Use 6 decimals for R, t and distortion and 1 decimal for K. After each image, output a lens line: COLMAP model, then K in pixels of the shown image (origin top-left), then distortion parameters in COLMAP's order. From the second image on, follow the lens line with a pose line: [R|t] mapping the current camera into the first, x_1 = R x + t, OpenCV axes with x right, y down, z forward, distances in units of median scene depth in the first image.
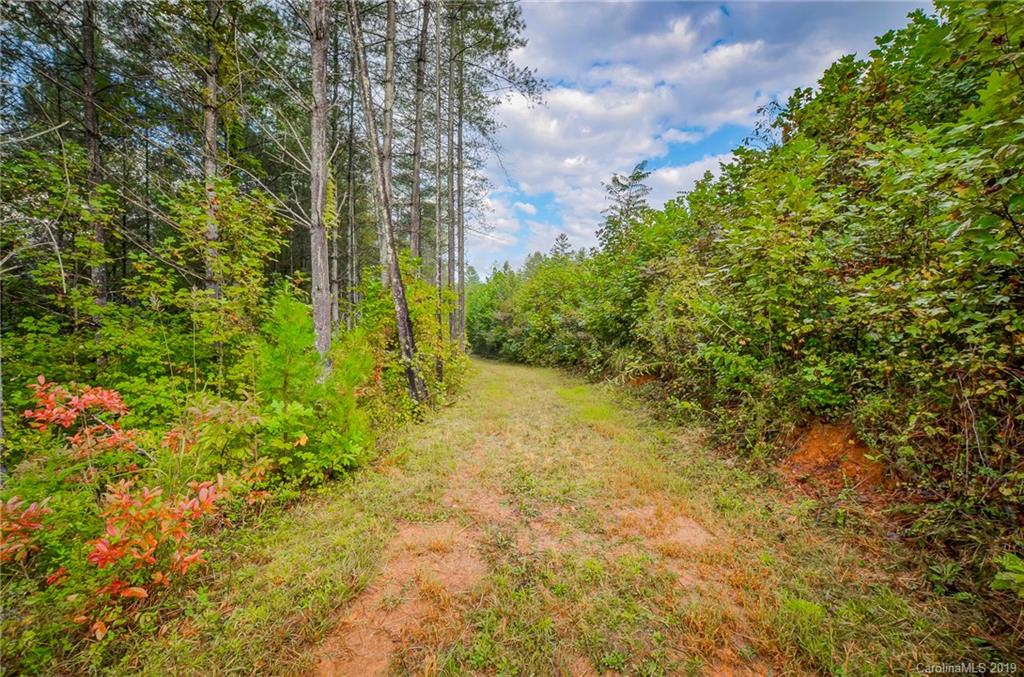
lens RADIAL K [[467.8, 0, 512.0], [0, 467.8, 338.5], [0, 0, 1]] dist [0.001972, 0.000252]
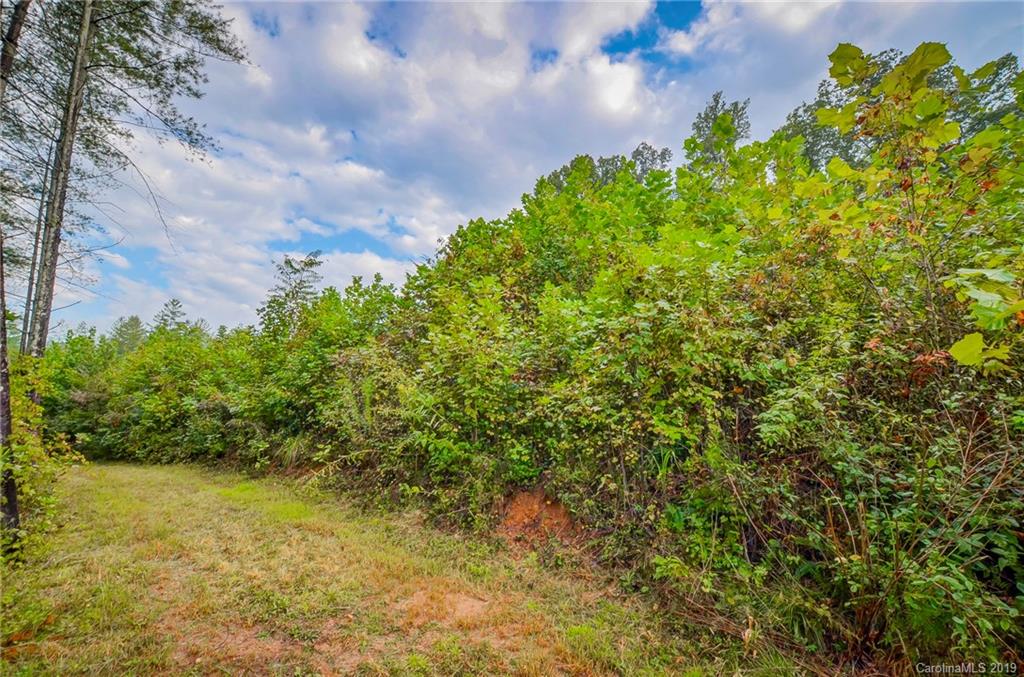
lens RADIAL K [[464.3, 0, 504.4], [0, 464.3, 343.2], [0, 0, 1]] dist [-0.021158, 0.007027]
pose [[0.706834, 0.103883, 0.699710, -0.115151], [0.015198, 0.986699, -0.161844, -0.007100], [-0.707216, 0.125031, 0.695854, 0.027280]]
